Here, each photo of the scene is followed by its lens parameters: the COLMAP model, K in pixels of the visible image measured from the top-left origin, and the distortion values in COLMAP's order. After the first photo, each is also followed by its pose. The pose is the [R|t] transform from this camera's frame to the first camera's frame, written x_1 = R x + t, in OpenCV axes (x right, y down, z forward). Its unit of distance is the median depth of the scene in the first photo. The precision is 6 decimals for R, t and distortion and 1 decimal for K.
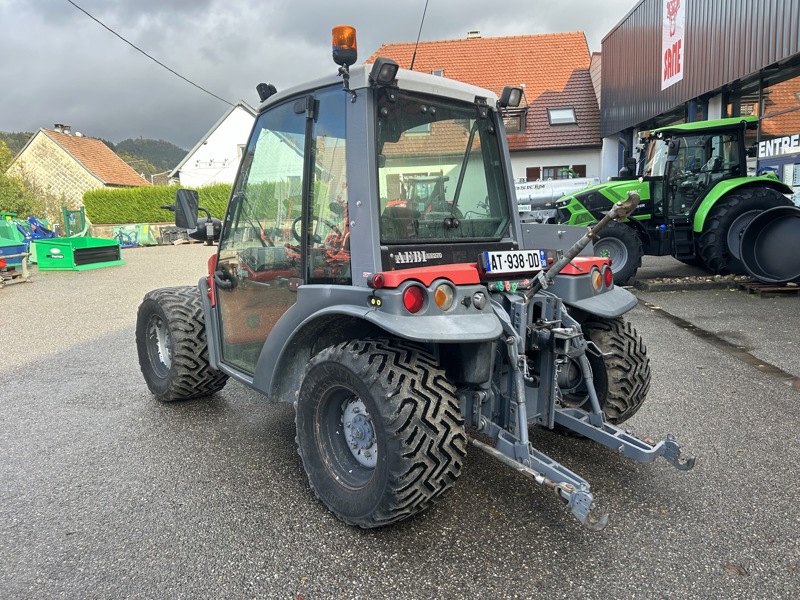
lens RADIAL K [[601.7, 0, 406.2], [0, 601.7, 301.8], [0, 0, 1]] dist [0.043940, -0.045779]
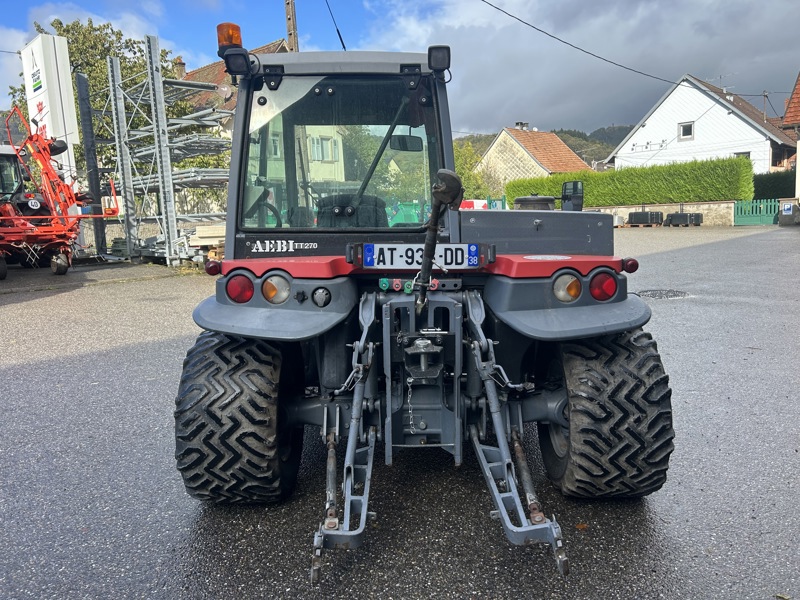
lens RADIAL K [[601.7, 0, 406.7], [0, 601.7, 296.7], [0, 0, 1]] dist [0.043940, -0.045779]
pose [[0.751447, 0.088756, -0.653796, 0.759960], [-0.078541, 0.995898, 0.044926, -0.050128], [0.655102, 0.017590, 0.755336, 0.373454]]
